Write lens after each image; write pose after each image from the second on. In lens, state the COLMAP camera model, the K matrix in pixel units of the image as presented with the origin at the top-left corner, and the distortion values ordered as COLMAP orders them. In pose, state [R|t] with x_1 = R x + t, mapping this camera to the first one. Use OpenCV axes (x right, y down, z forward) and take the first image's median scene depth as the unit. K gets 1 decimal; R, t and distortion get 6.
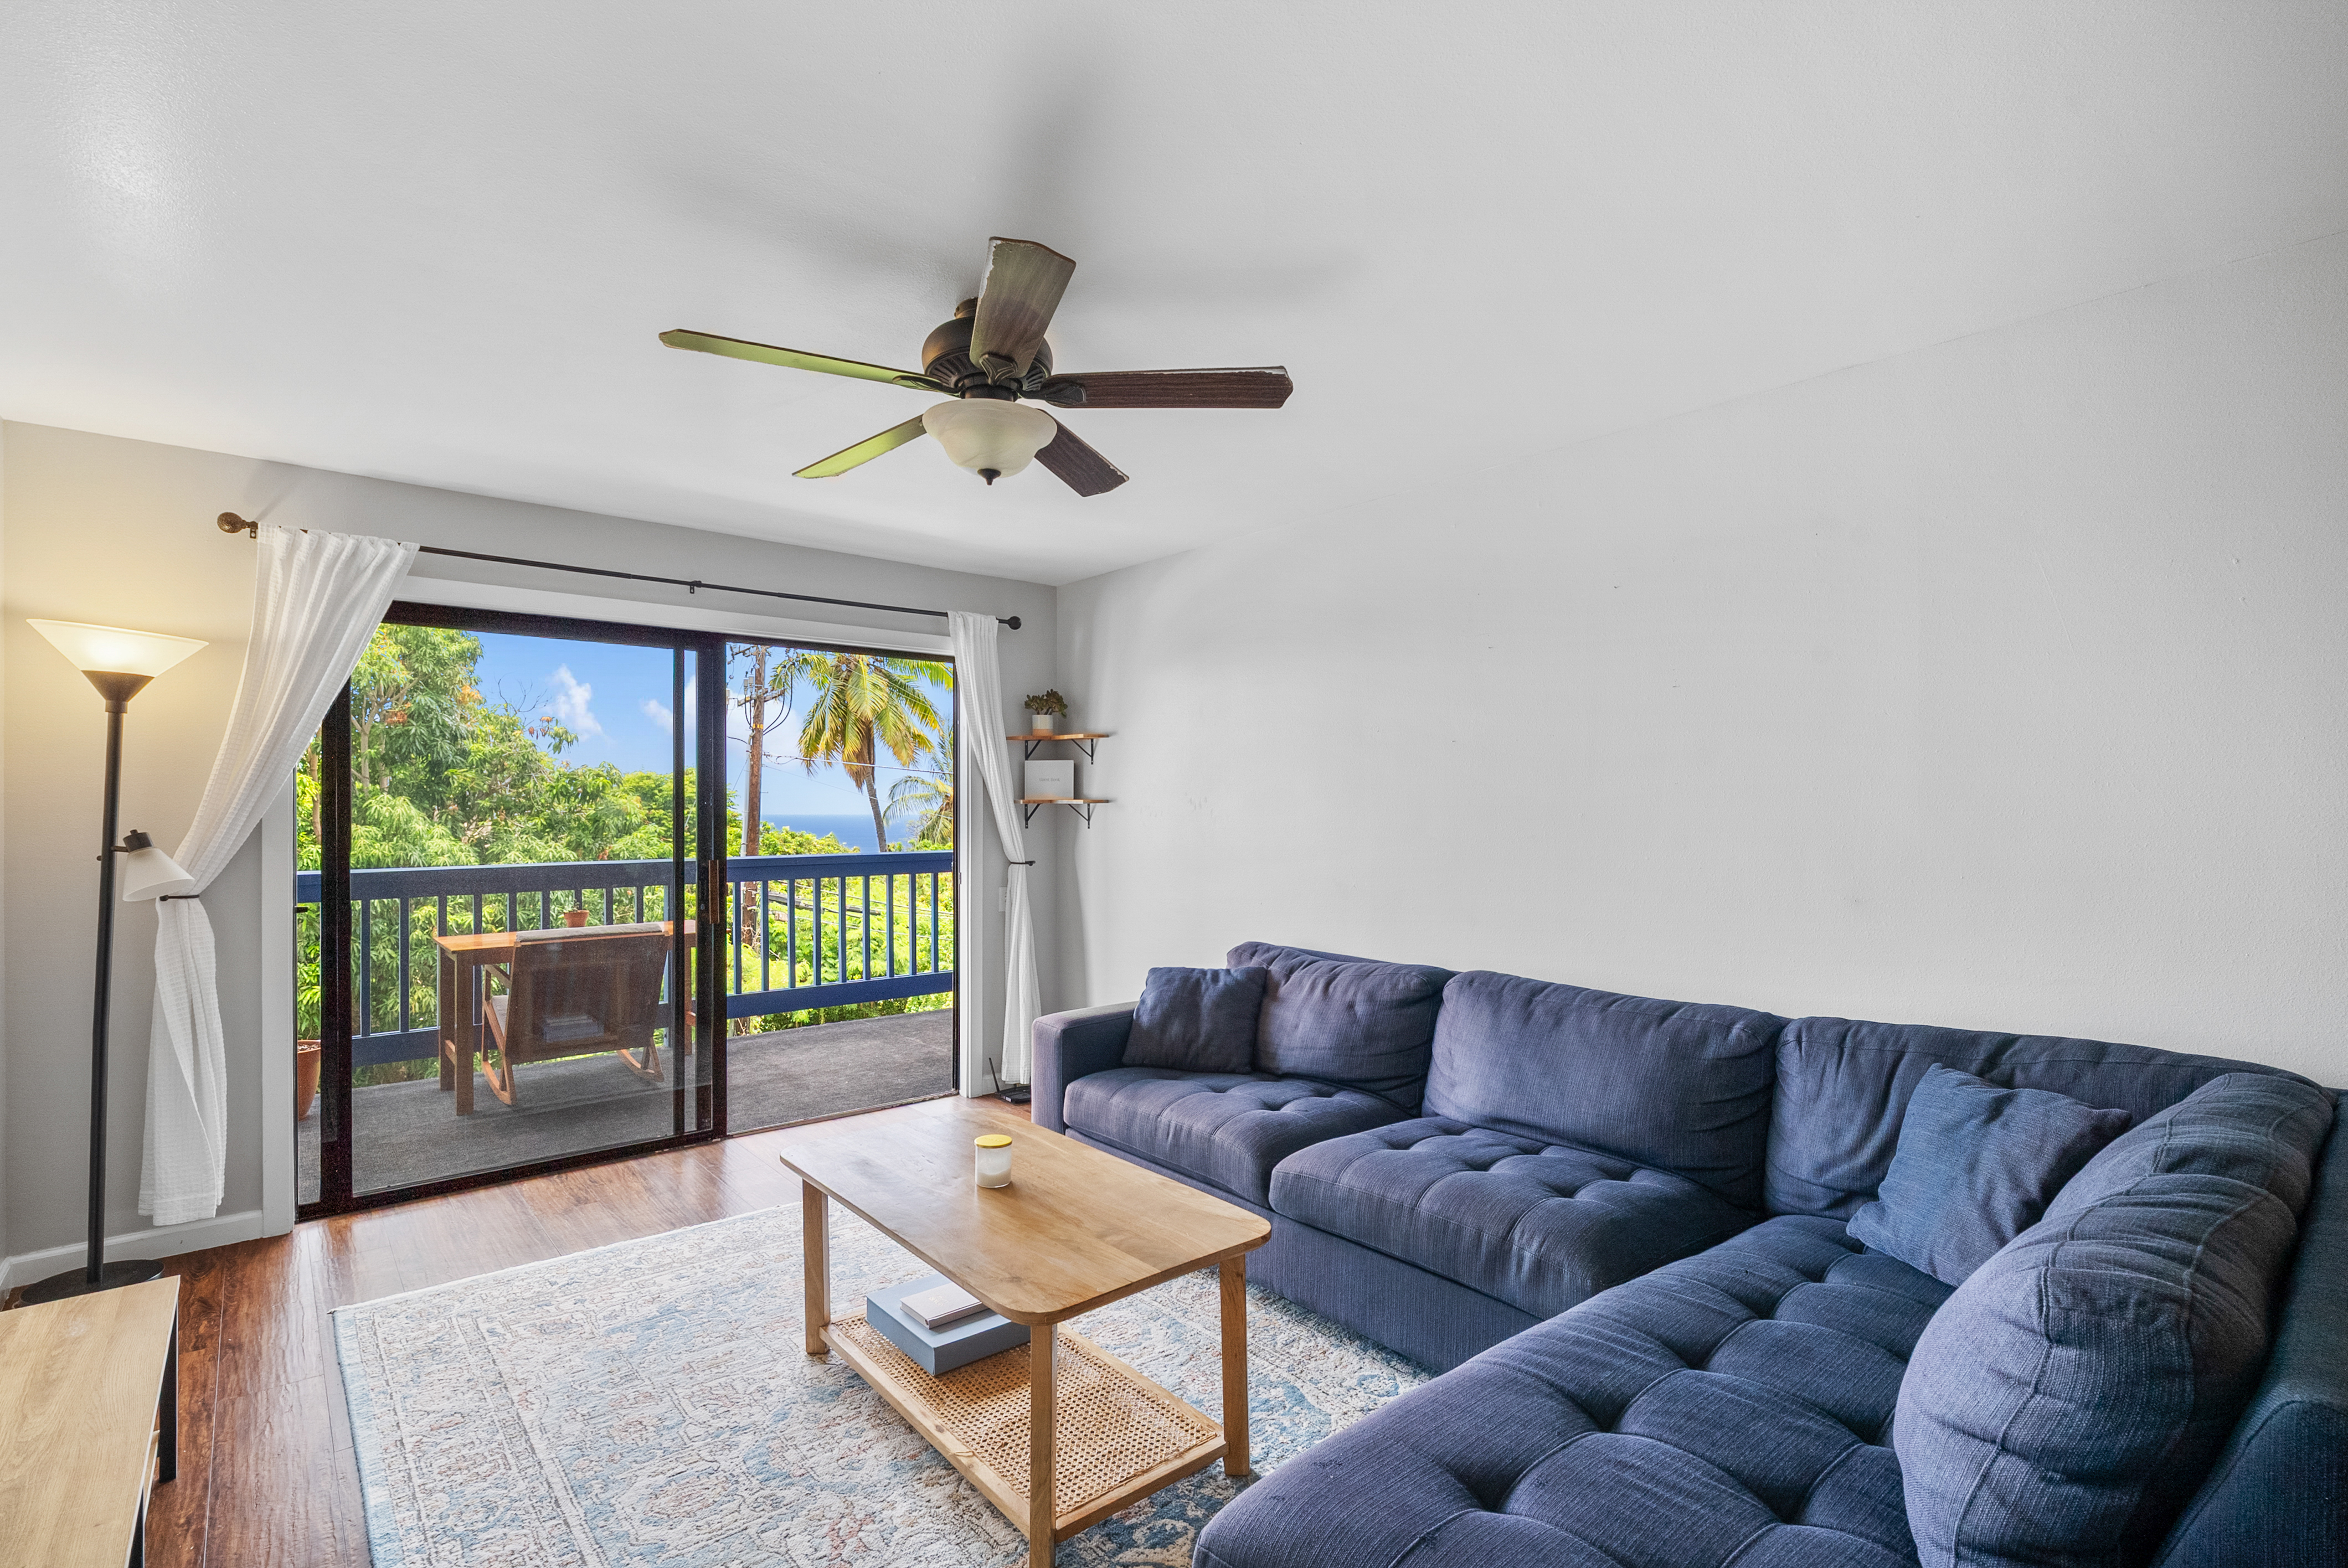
lens RADIAL K [[1085.7, 0, 1174.3], [0, 1085.7, 819.4], [0, 0, 1]] dist [0.000142, 0.000445]
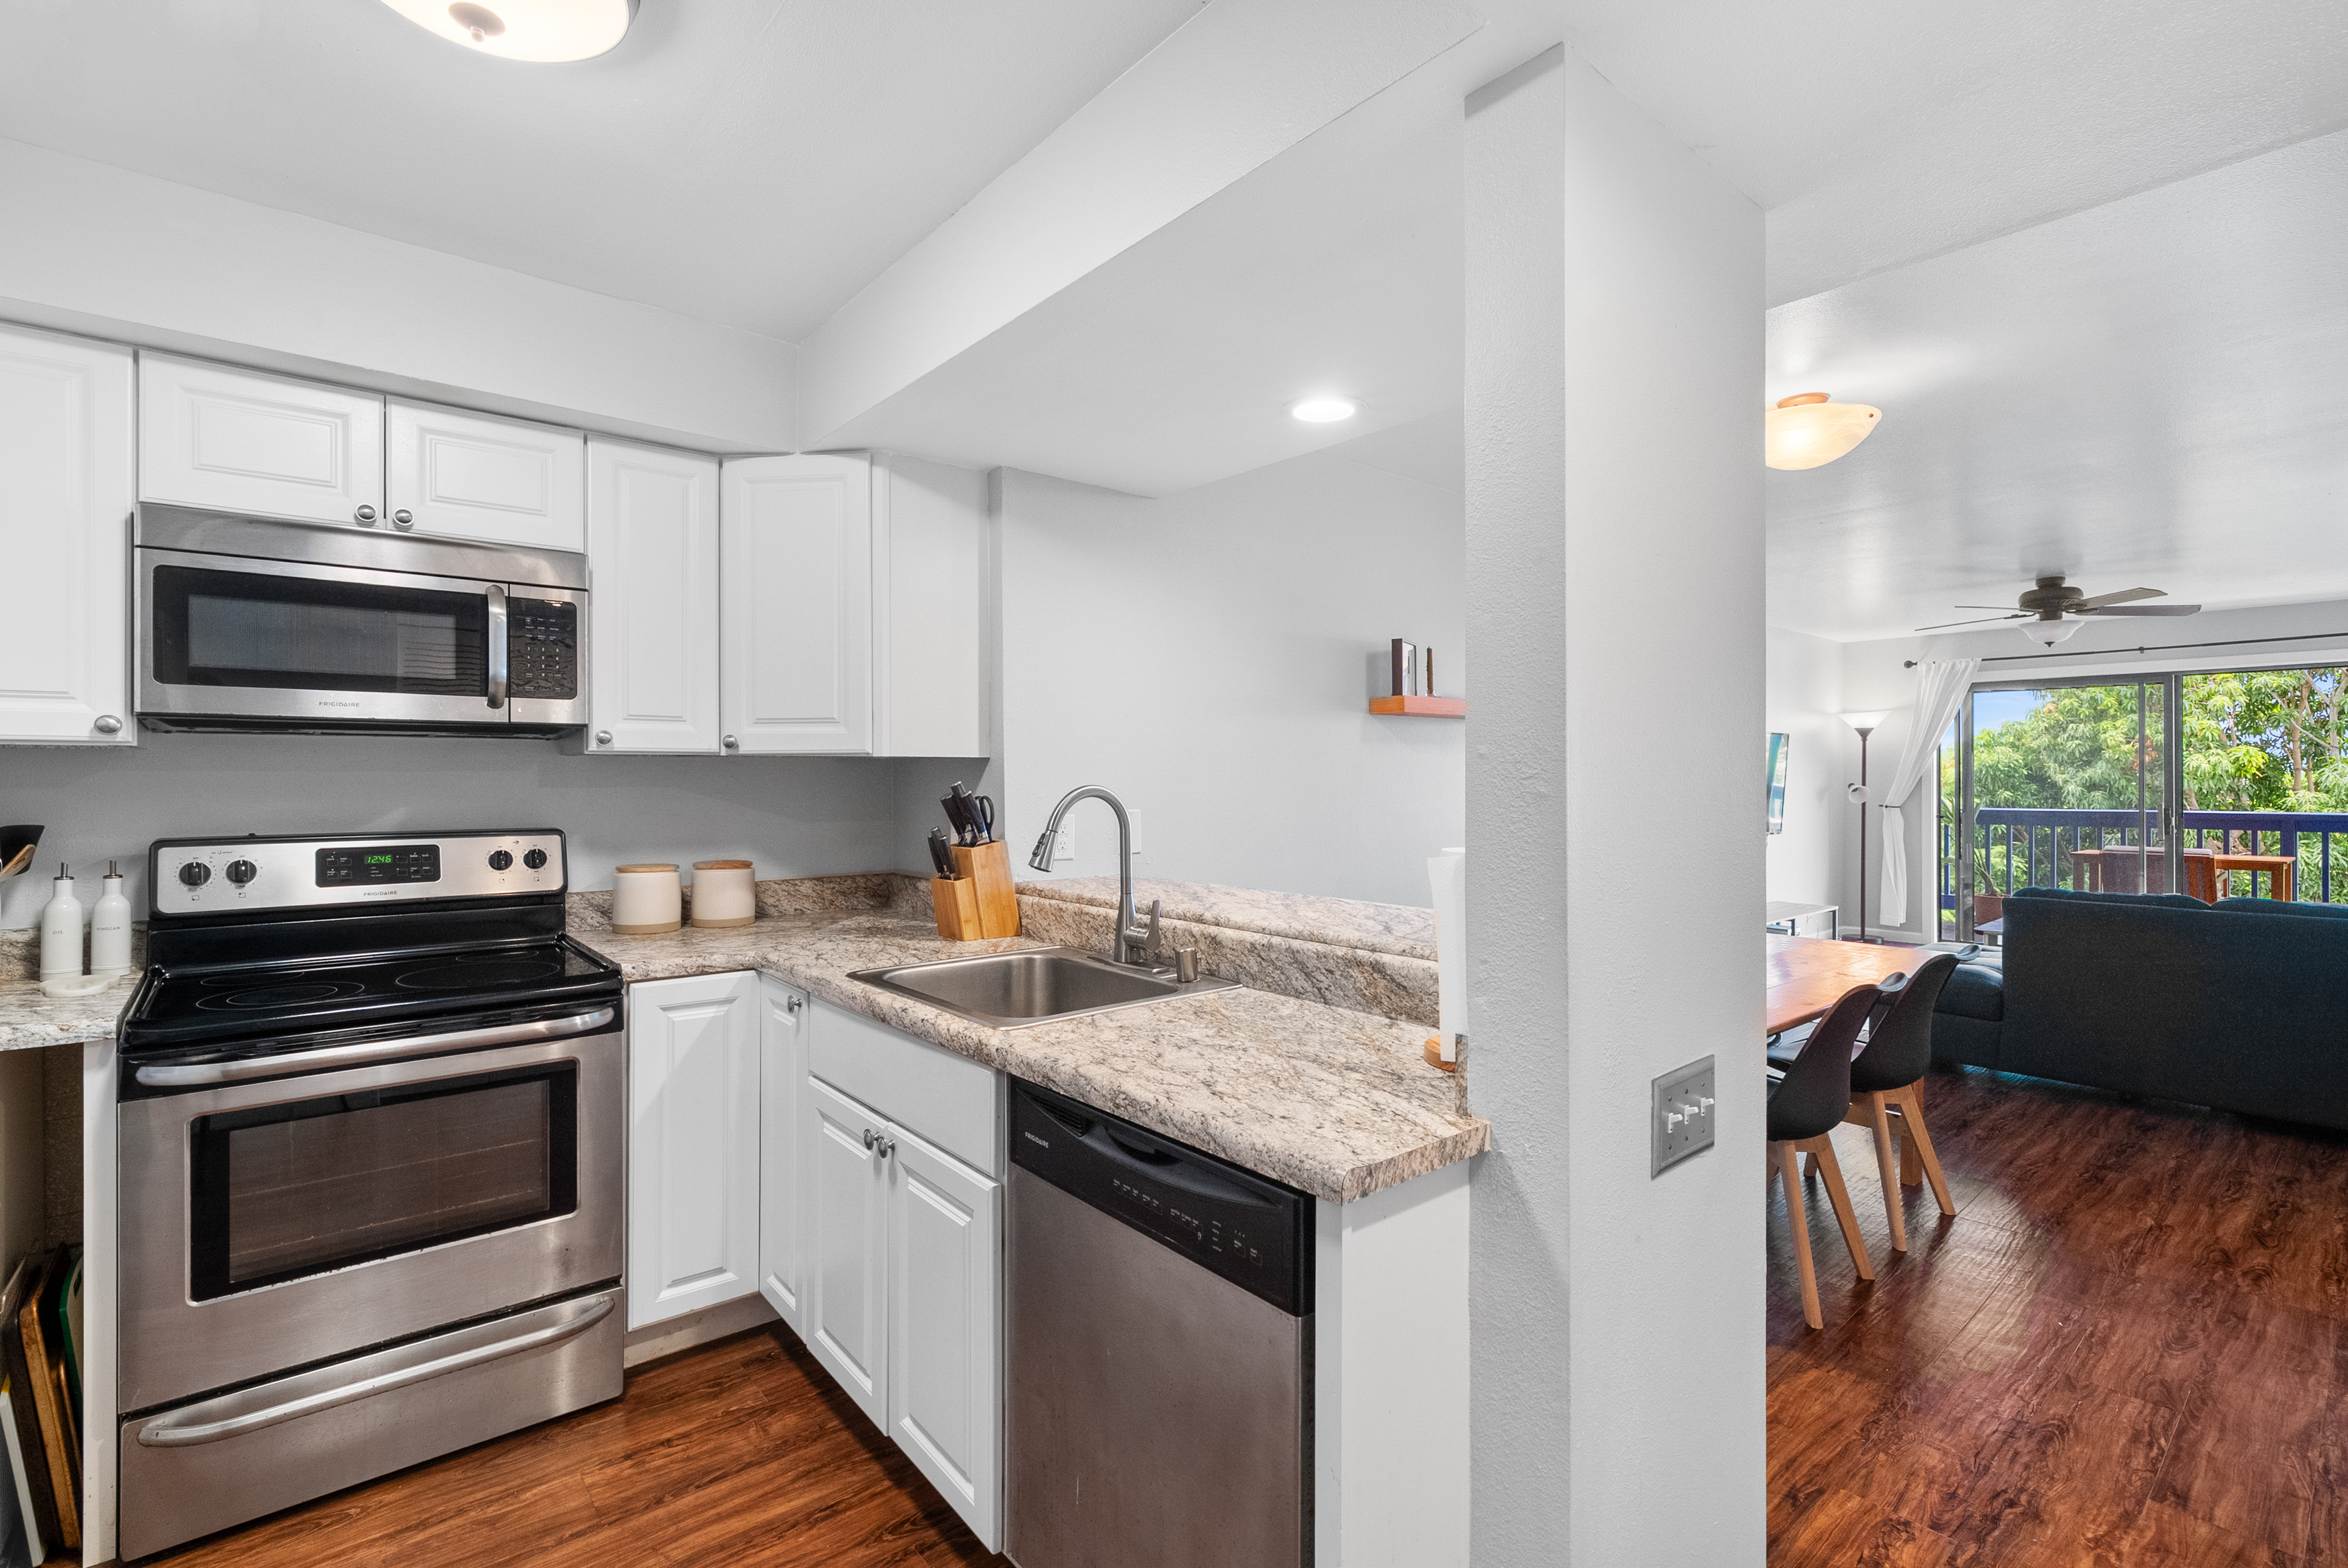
lens RADIAL K [[1060.0, 0, 1167.5], [0, 1060.0, 774.8], [0, 0, 1]] dist [-0.005005, 0.001000]
pose [[-0.013299, -0.000605, -0.999911, 1.591341], [-0.011016, 0.999939, -0.000459, 0.011818], [0.999851, 0.011009, -0.013305, -0.694980]]
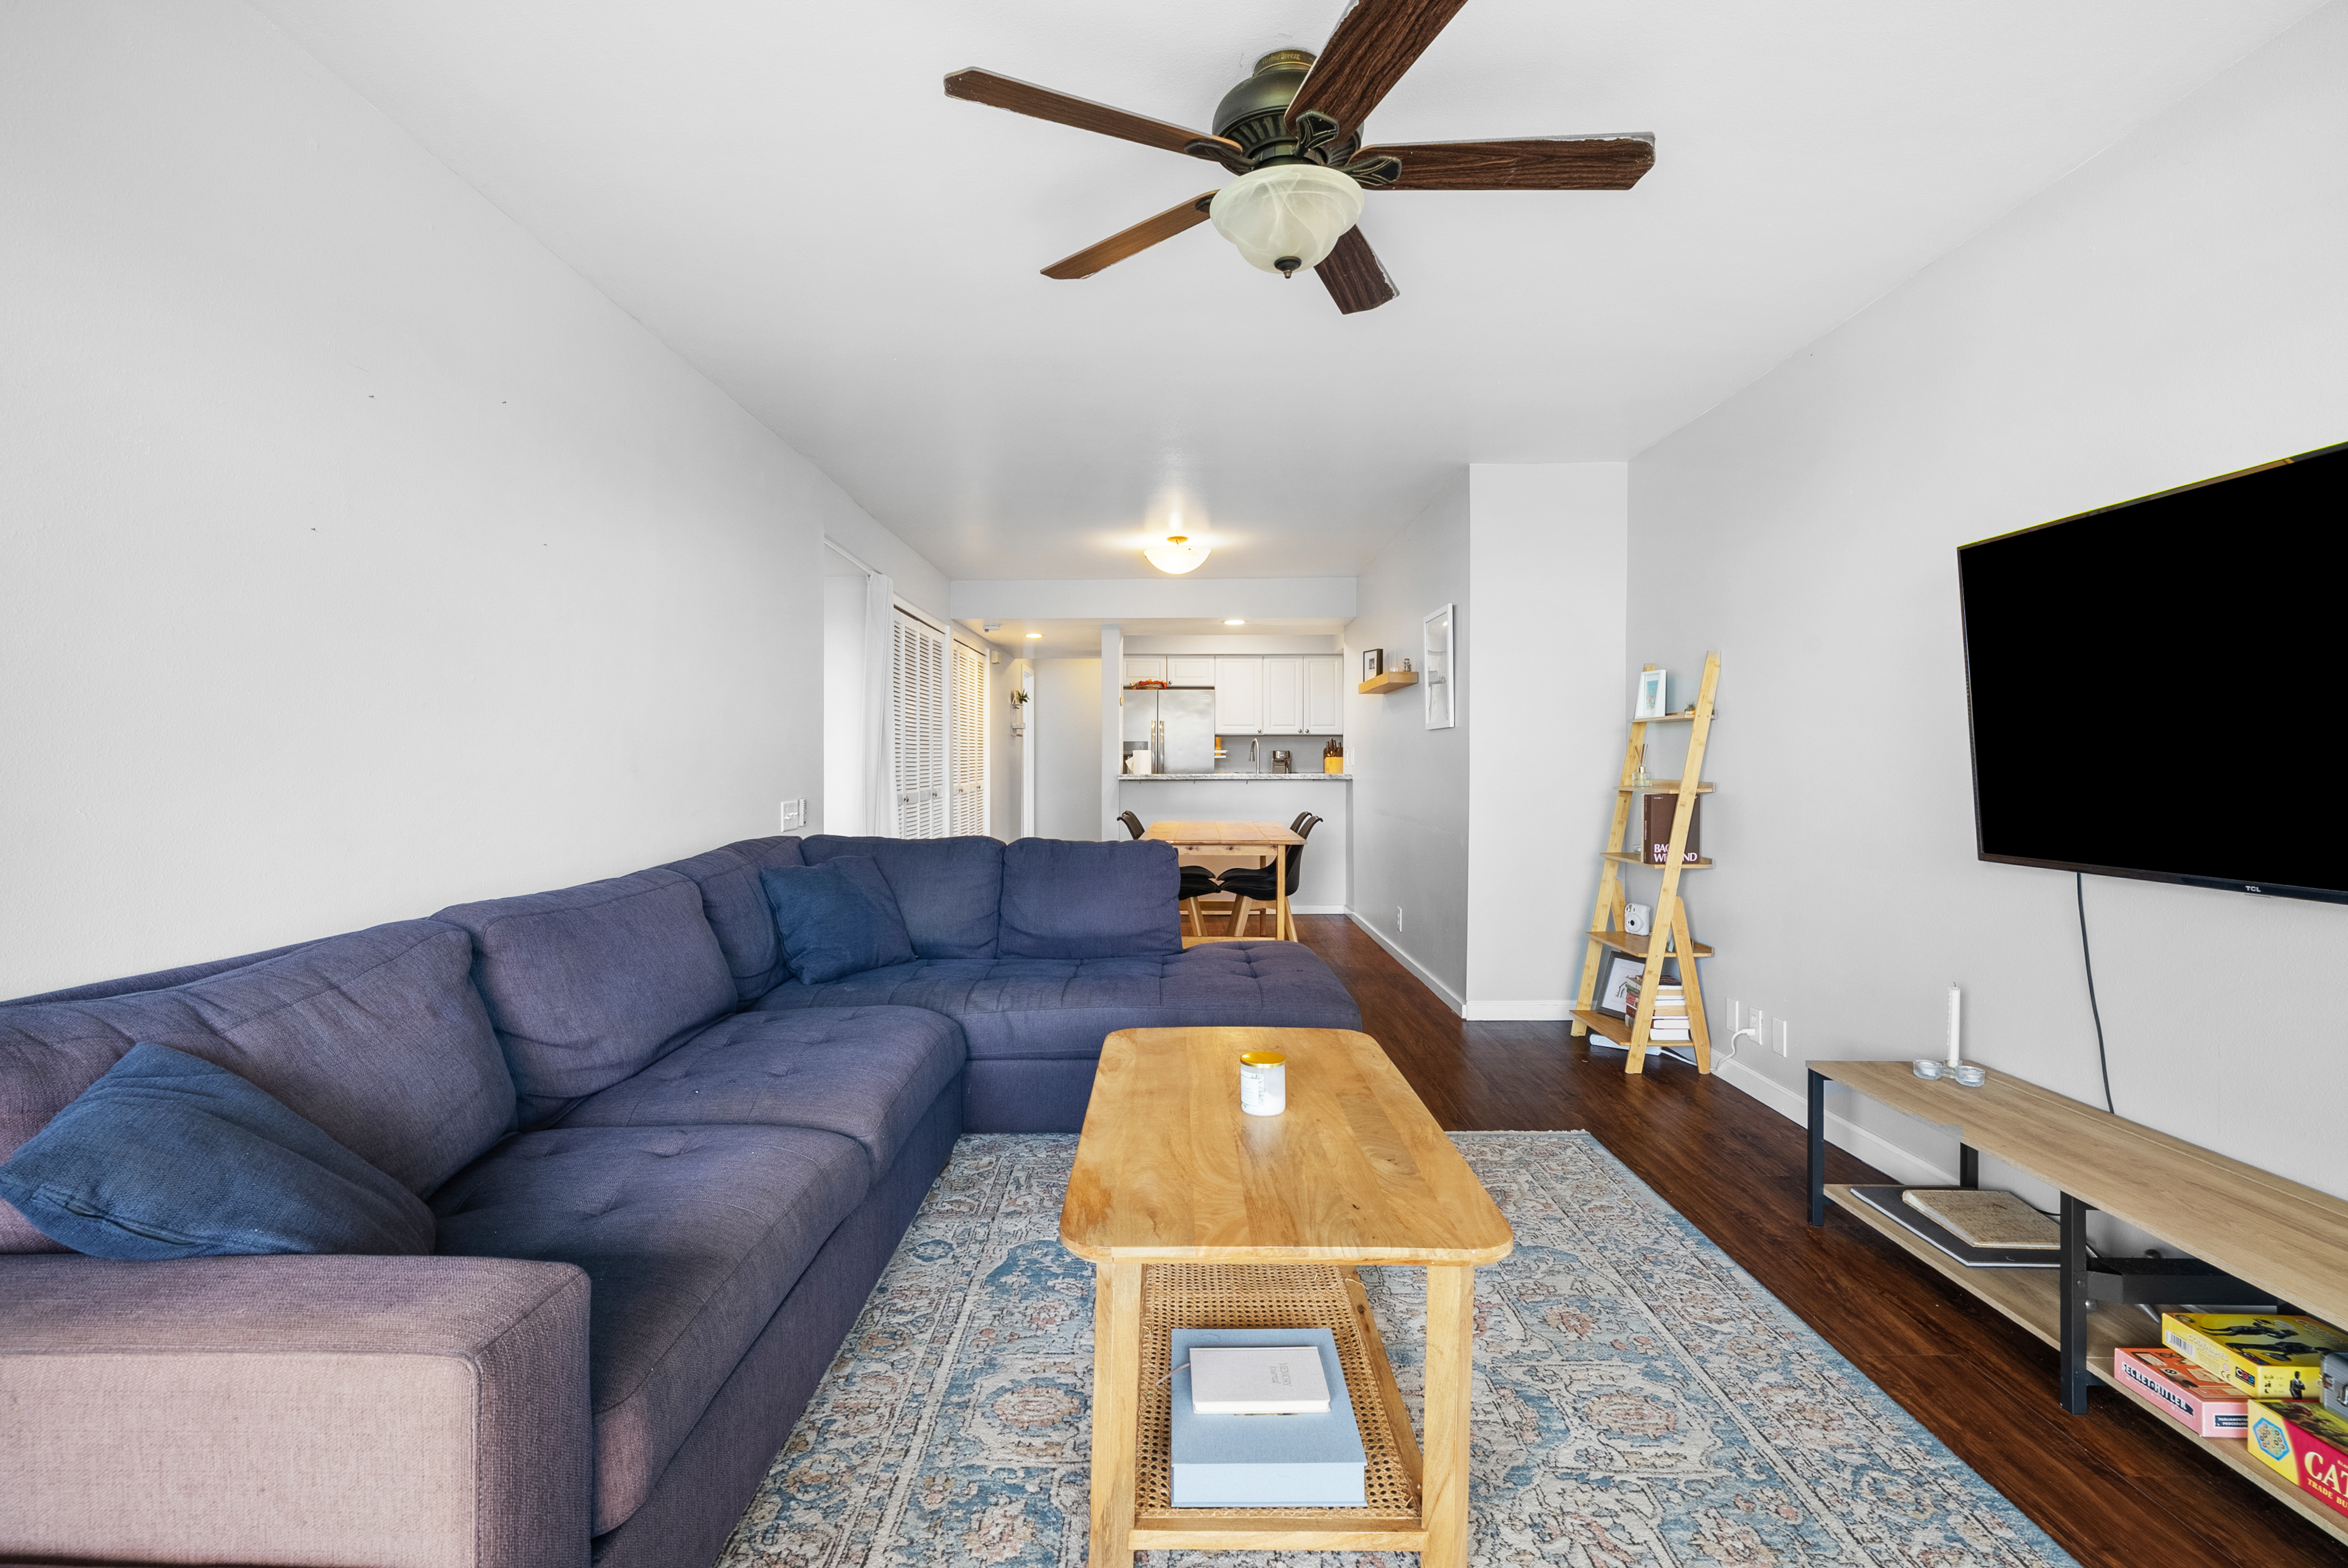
lens RADIAL K [[1067.6, 0, 1167.9], [0, 1067.6, 764.4], [0, 0, 1]] dist [-0.001725, 0.001430]
pose [[-0.756771, -0.000352, 0.653680, -0.452615], [0.009119, 0.999897, 0.011095, 0.049315], [-0.653616, 0.014357, -0.756690, 1.173414]]
